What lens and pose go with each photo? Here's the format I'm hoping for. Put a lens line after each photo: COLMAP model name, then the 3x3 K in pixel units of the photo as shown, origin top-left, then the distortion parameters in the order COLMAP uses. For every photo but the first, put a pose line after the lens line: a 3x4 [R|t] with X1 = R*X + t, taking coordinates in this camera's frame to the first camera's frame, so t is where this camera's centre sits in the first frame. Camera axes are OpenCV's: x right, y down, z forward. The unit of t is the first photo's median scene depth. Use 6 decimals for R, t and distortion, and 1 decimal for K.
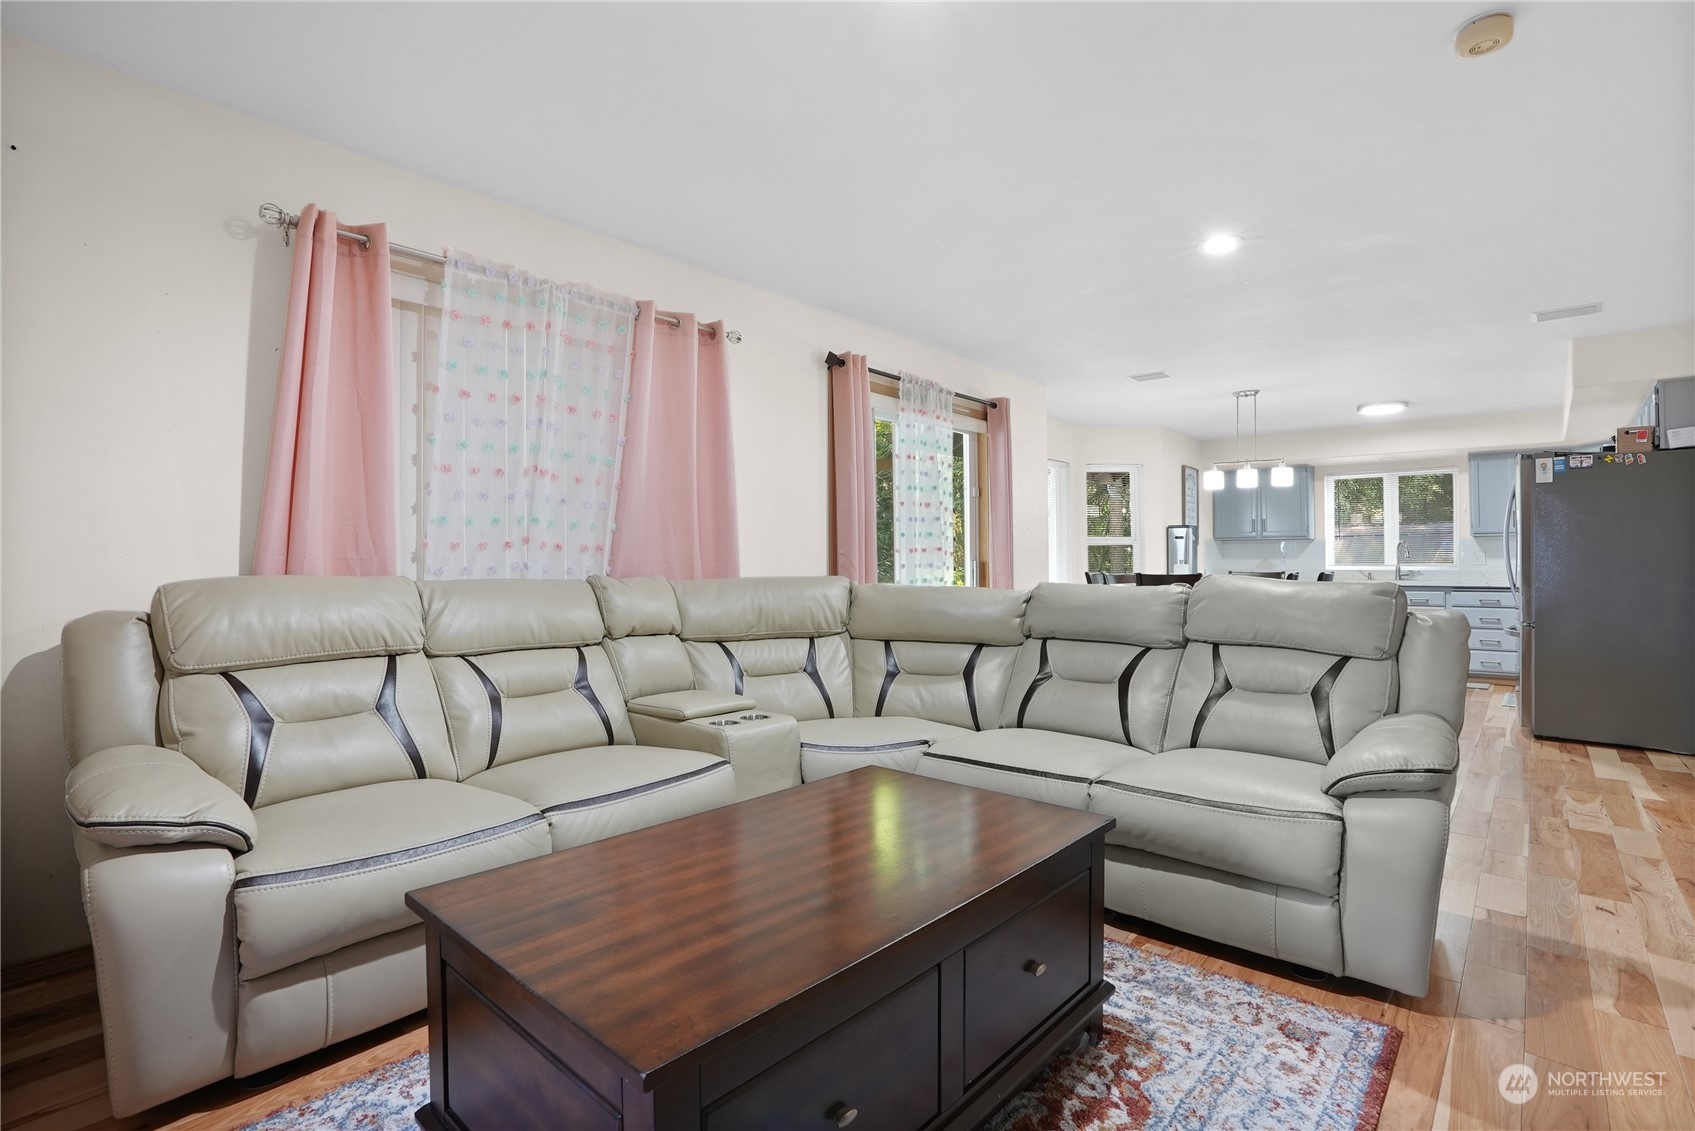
lens RADIAL K [[776.0, 0, 847.5], [0, 776.0, 565.5], [0, 0, 1]] dist [-0.041461, 0.000241]
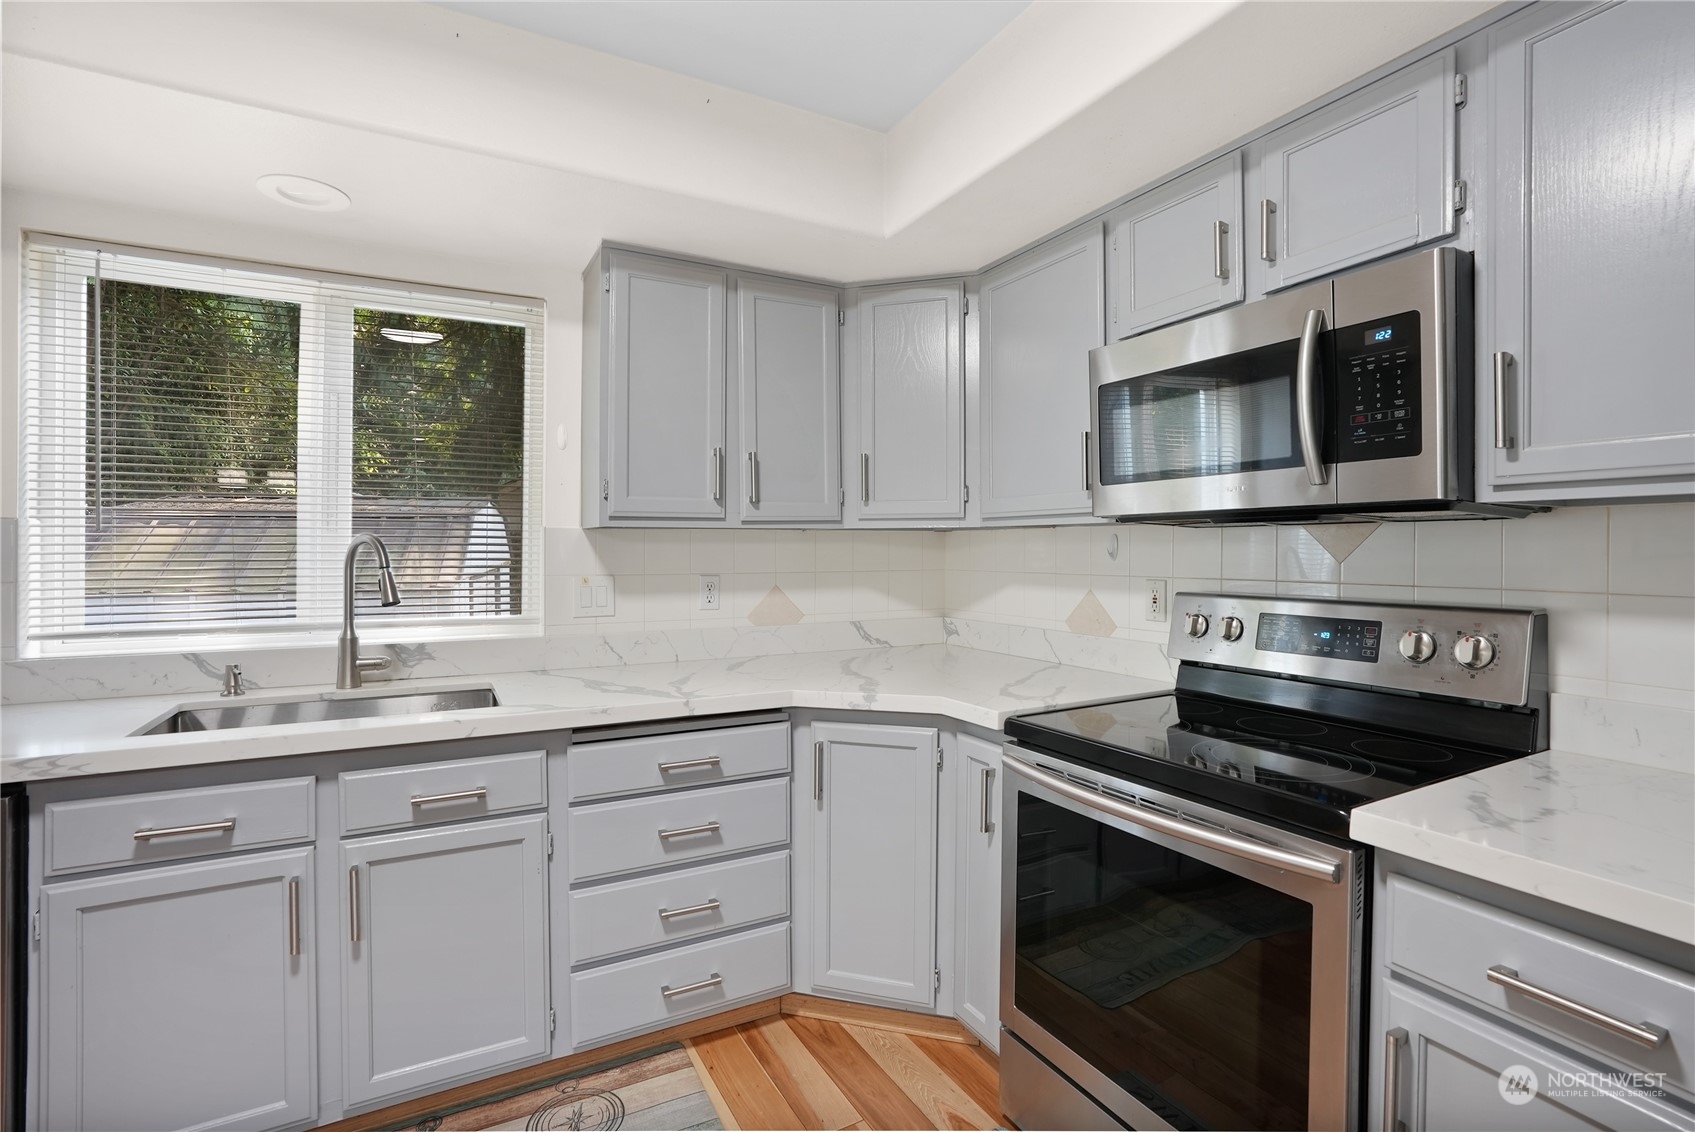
lens RADIAL K [[776.0, 0, 847.5], [0, 776.0, 566.0], [0, 0, 1]] dist [-0.041461, 0.000241]
pose [[0.307083, 0.012788, 0.951597, 0.517315], [-0.007636, 0.999911, -0.010973, -0.021142], [-0.951652, -0.003897, 0.307153, 0.742875]]
